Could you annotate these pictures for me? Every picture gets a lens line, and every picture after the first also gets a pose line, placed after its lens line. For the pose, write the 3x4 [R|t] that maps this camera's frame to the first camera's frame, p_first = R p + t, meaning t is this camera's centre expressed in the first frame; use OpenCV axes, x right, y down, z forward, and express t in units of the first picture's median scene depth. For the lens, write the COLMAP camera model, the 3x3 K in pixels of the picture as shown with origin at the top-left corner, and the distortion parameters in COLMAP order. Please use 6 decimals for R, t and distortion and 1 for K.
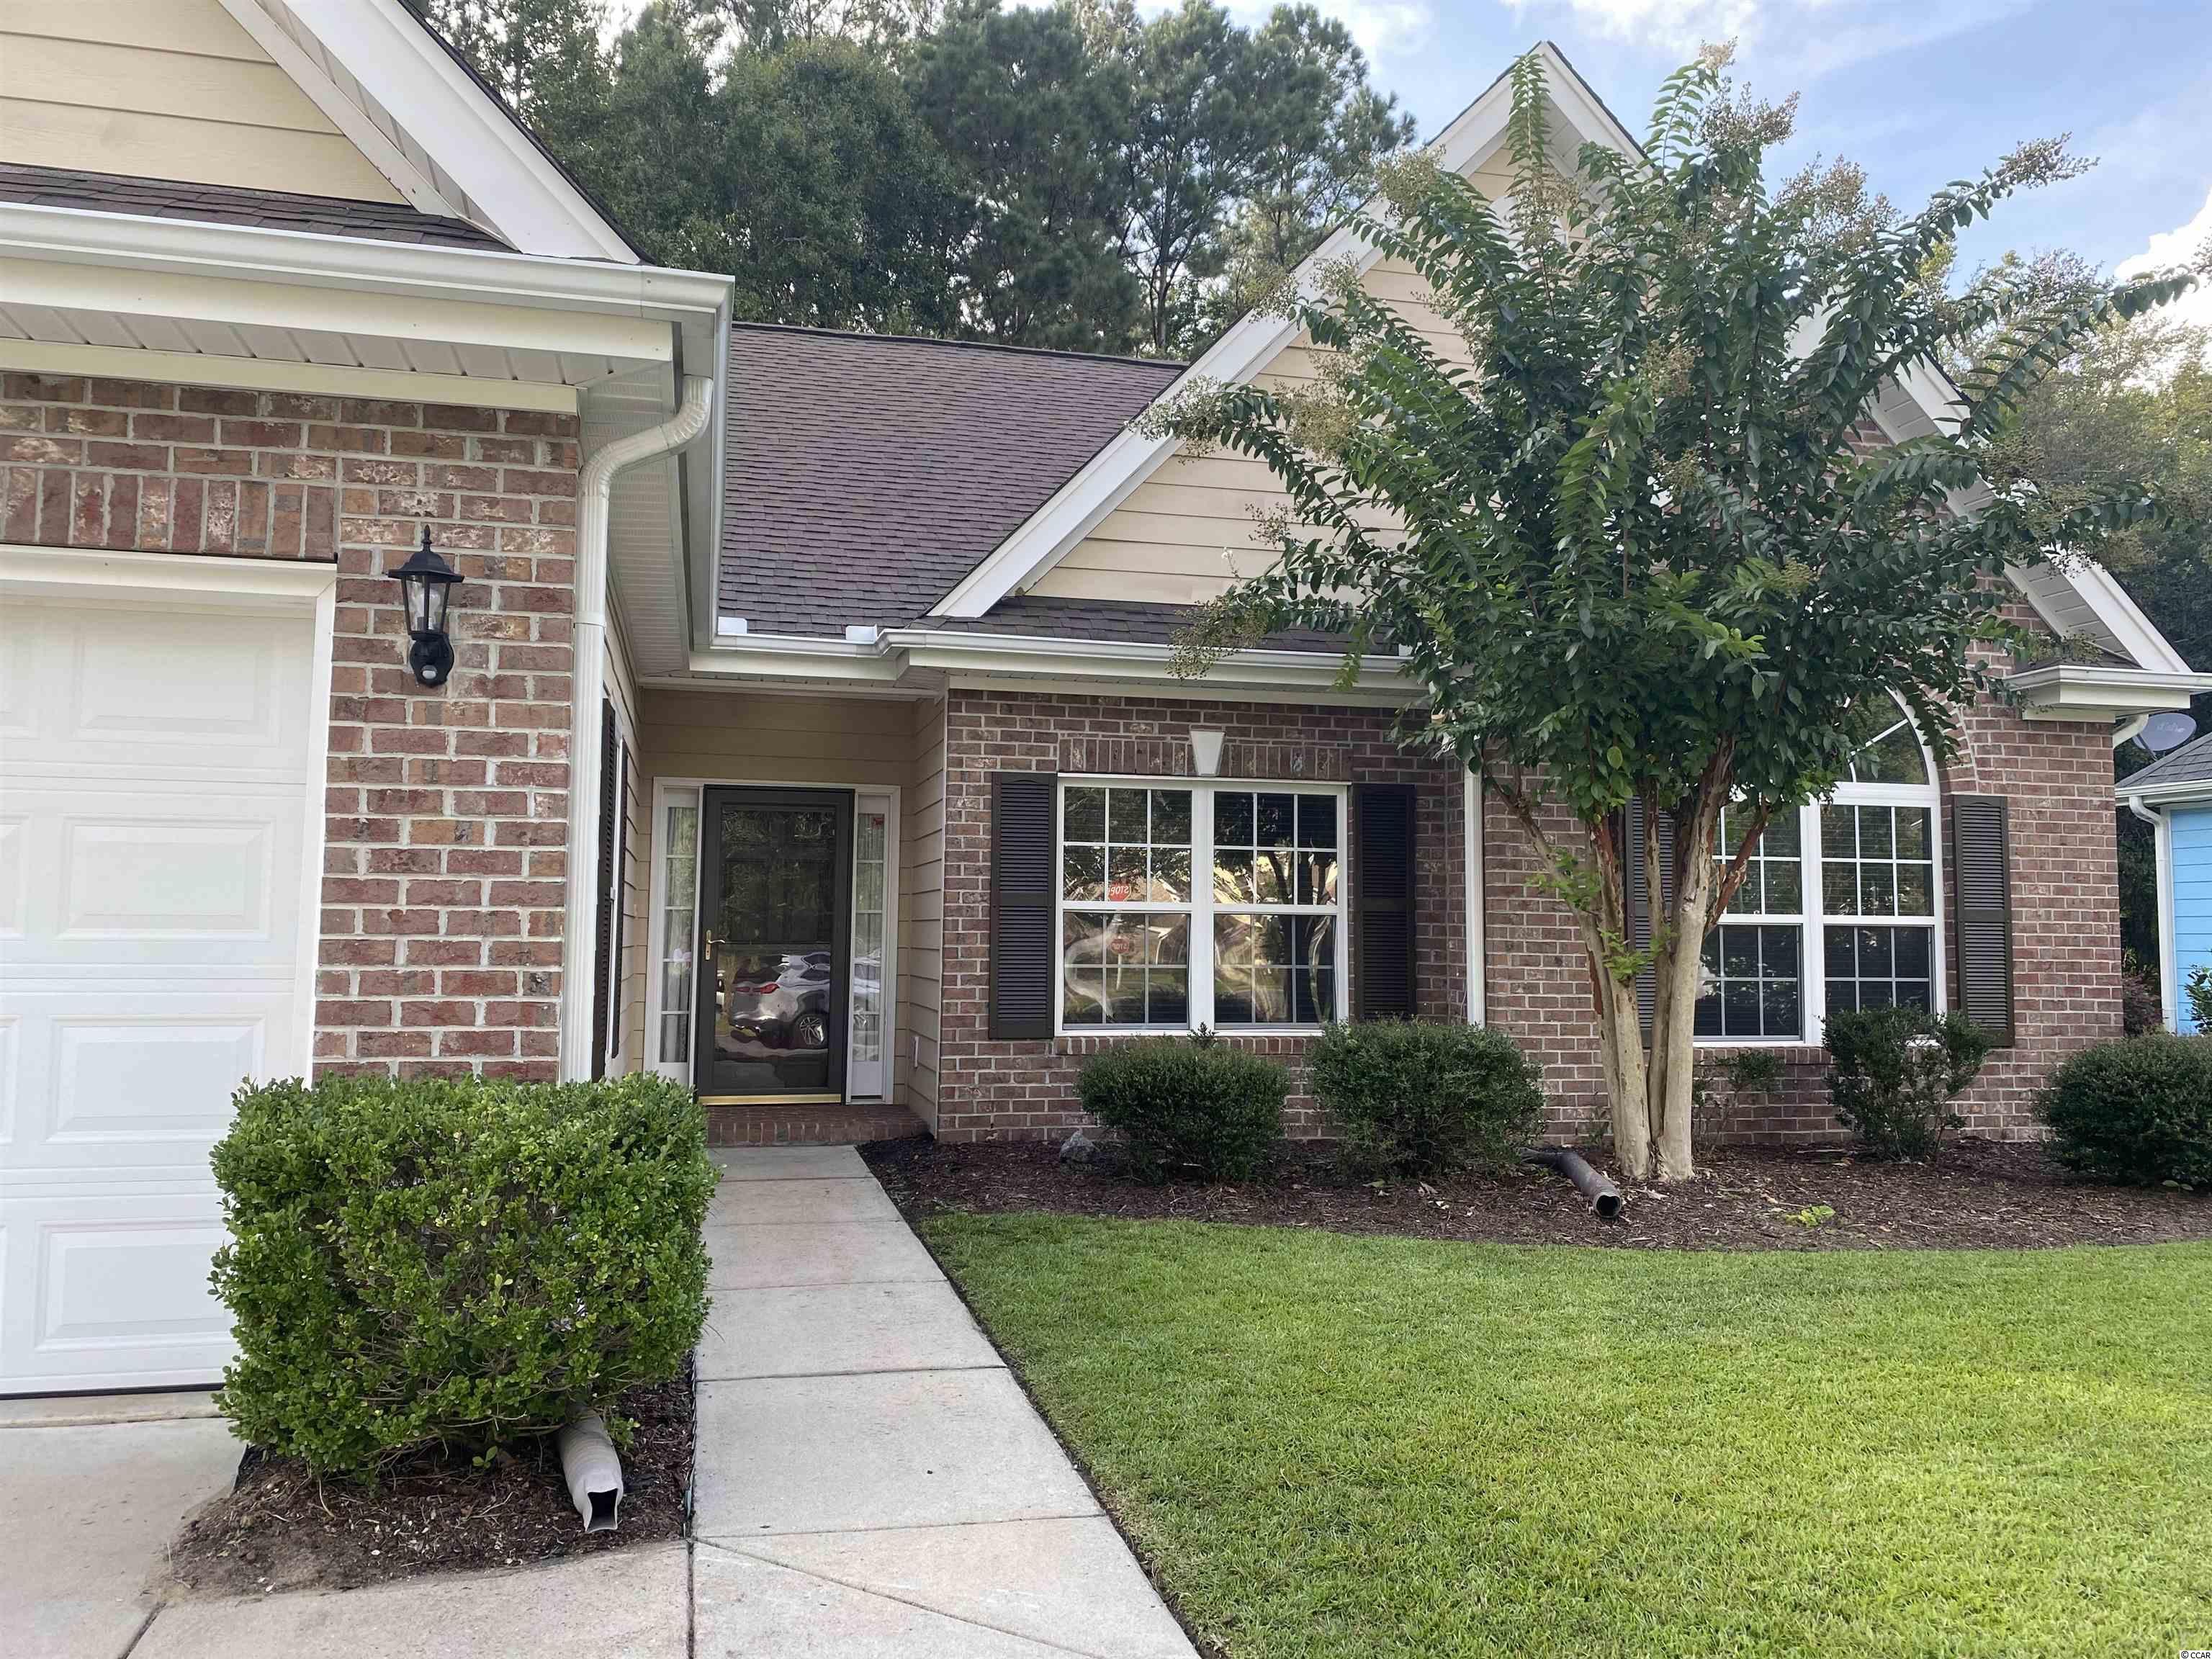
lens RADIAL K [[1663.7, 0, 1100.5], [0, 1663.7, 821.8], [0, 0, 1]] dist [0.013865, -0.030253]
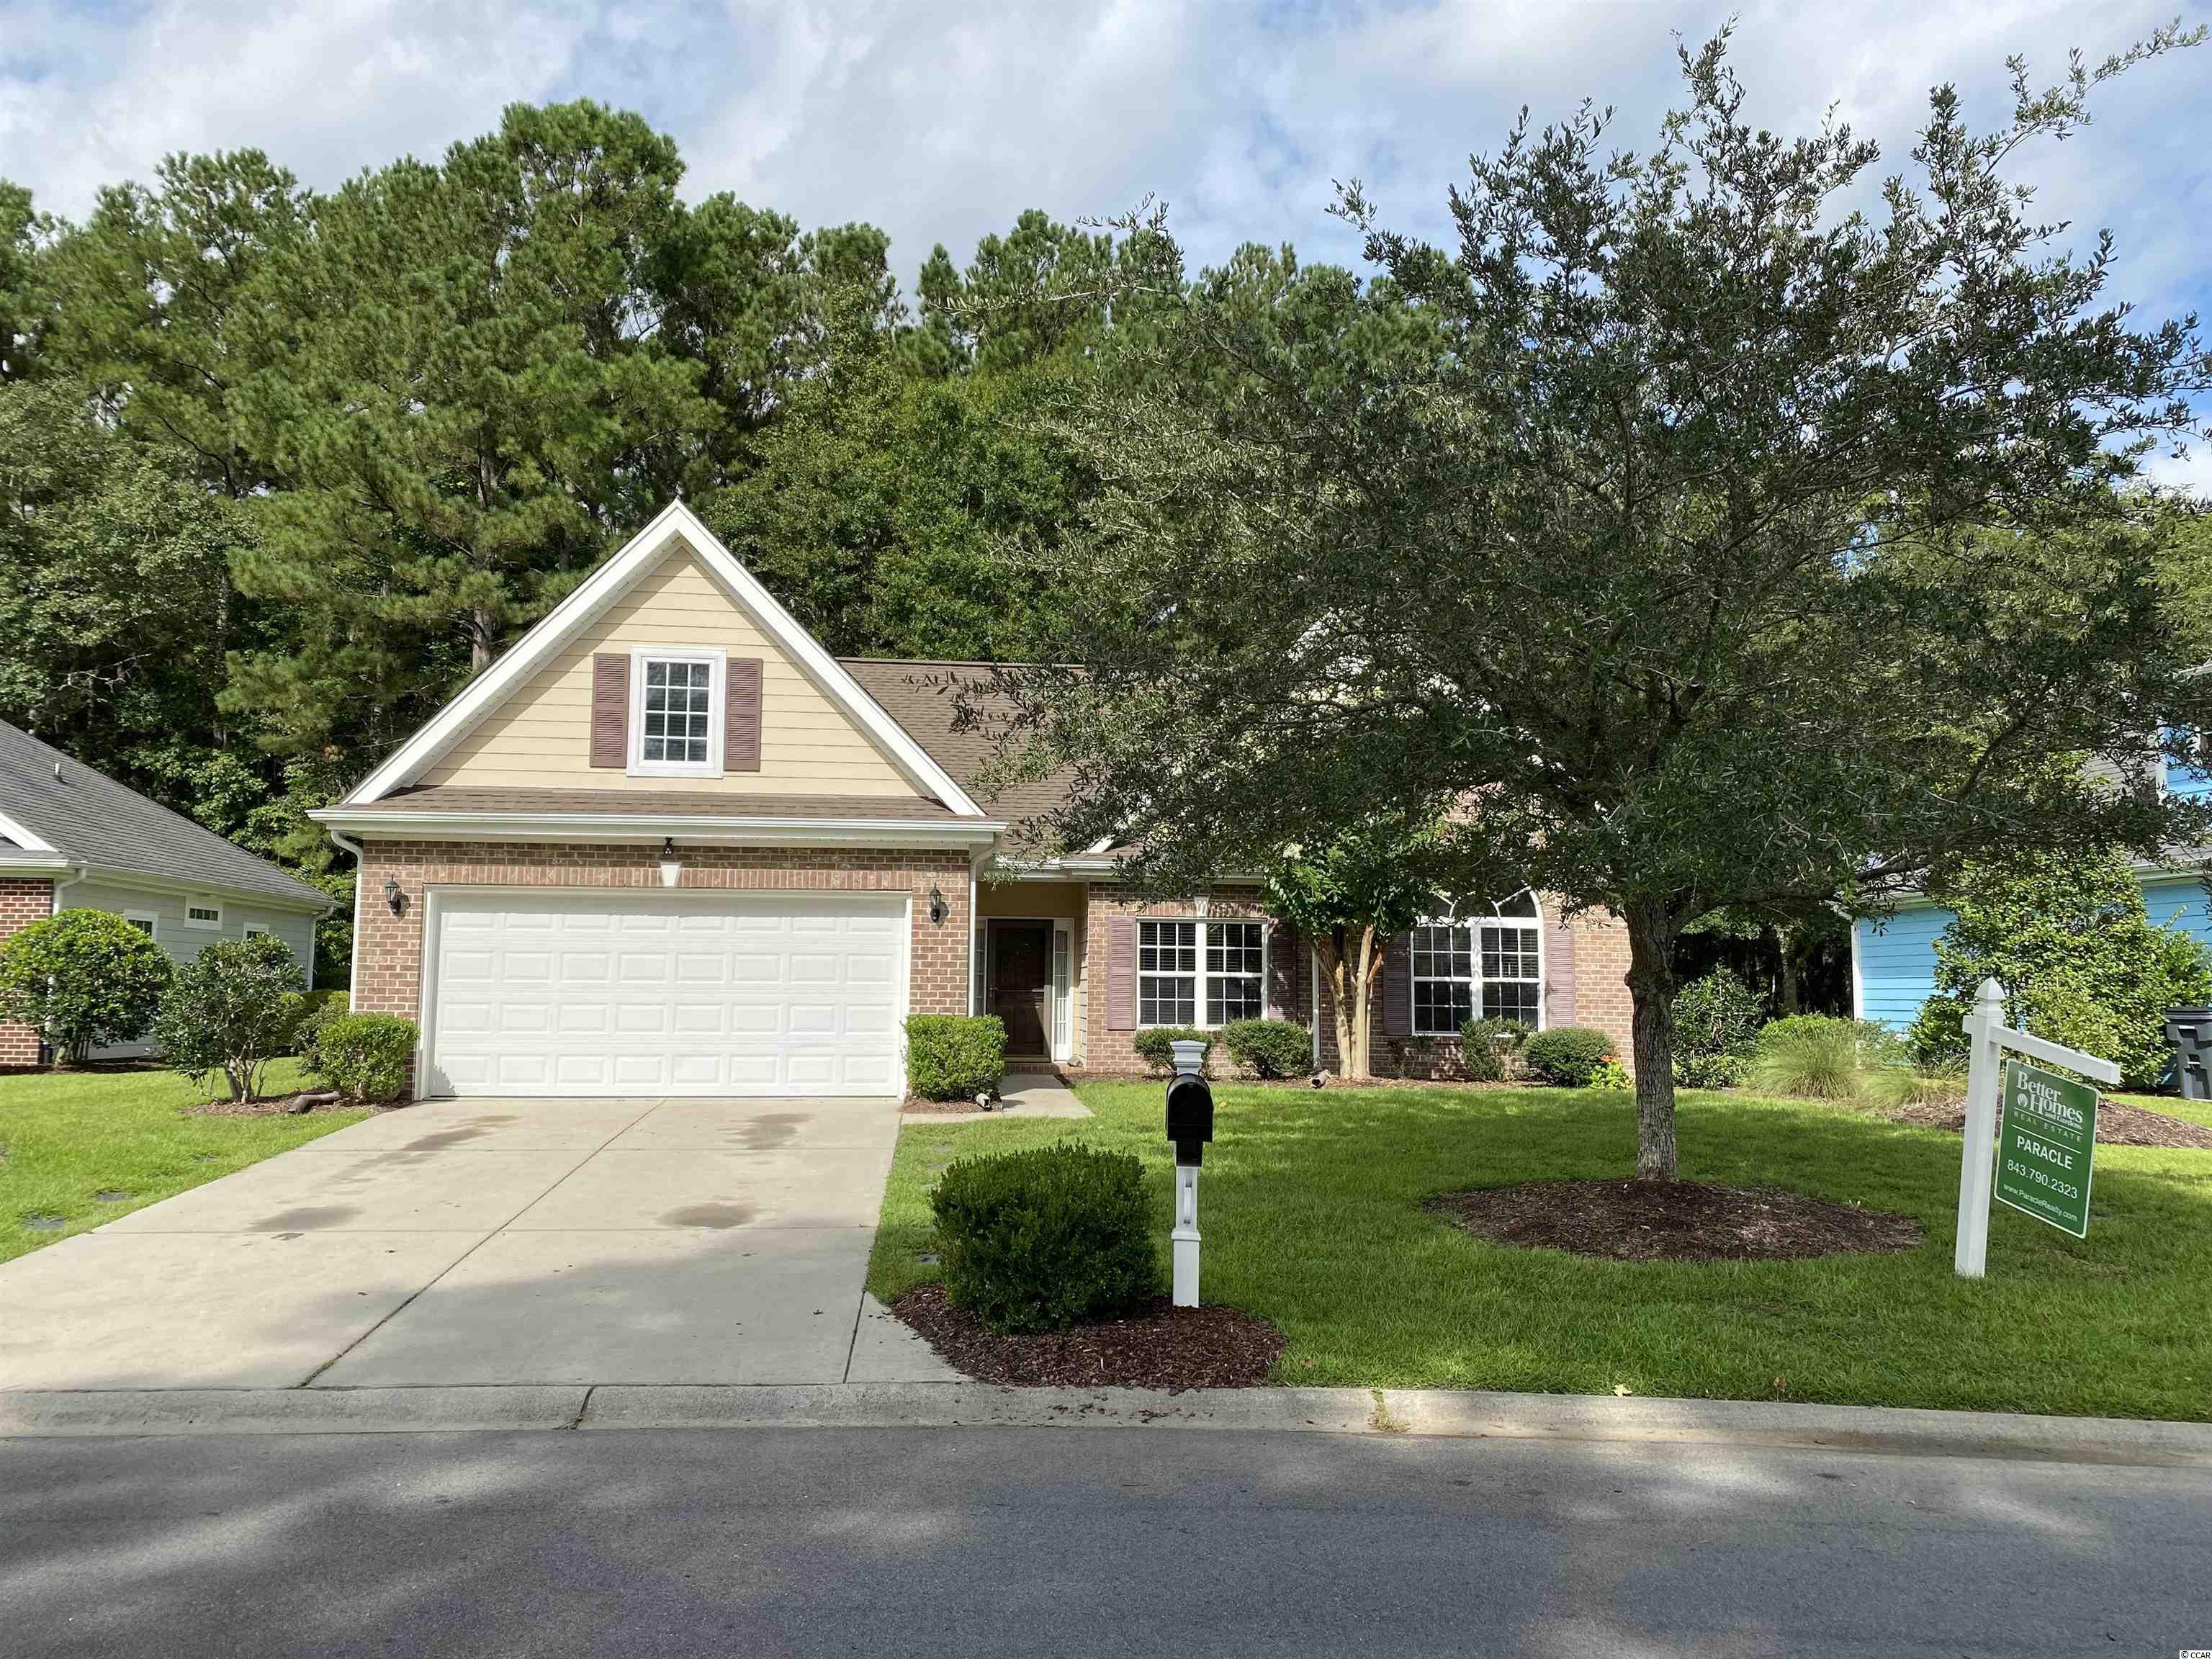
lens RADIAL K [[1663.7, 0, 1107.0], [0, 1663.7, 831.7], [0, 0, 1]] dist [0.013865, -0.030253]
pose [[0.992005, -0.017604, -0.124963, 0.518934], [0.012672, 0.999113, -0.040153, -0.130375], [0.125559, 0.038249, 0.991349, -2.957019]]
